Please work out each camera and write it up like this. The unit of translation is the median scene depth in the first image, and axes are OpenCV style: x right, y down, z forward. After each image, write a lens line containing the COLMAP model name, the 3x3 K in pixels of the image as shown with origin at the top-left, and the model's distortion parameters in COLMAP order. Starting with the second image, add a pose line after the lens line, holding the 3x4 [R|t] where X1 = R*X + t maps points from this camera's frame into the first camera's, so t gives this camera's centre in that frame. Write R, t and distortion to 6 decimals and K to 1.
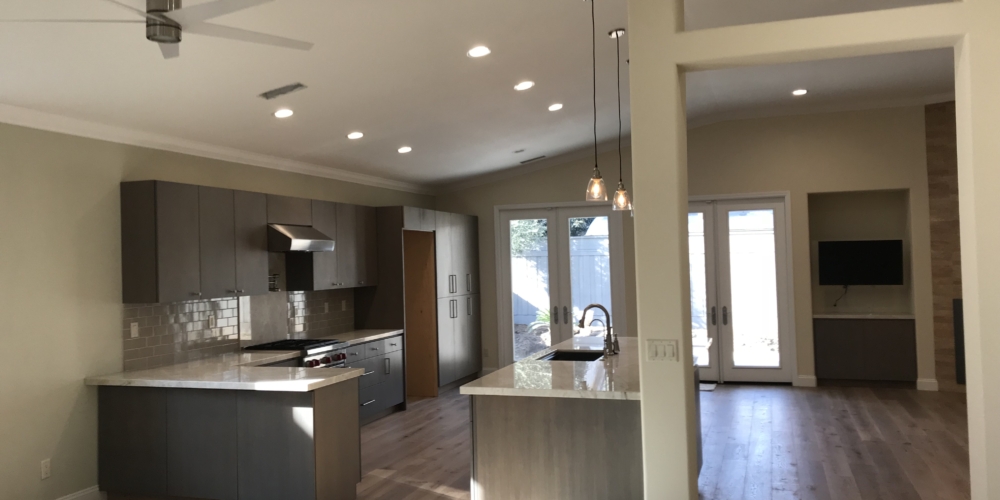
lens RADIAL K [[818.0, 0, 496.4], [0, 818.0, 229.8], [0, 0, 1]] dist [0.057335, -0.107680]
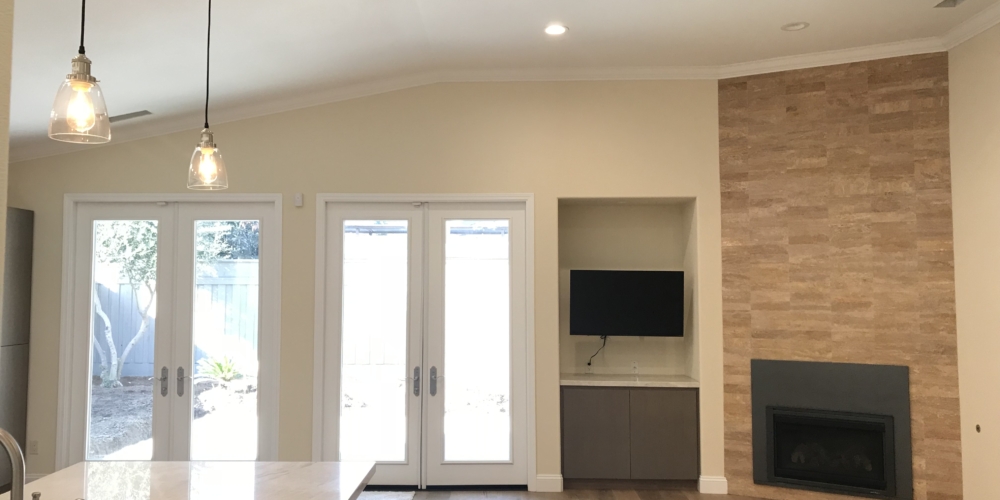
lens RADIAL K [[818.0, 0, 496.4], [0, 818.0, 229.8], [0, 0, 1]] dist [0.057335, -0.107680]
pose [[0.951533, 0.037348, 0.305271, 0.129068], [-0.033759, 0.999285, -0.017032, -0.005344], [-0.305689, 0.005901, 0.952113, 0.385517]]
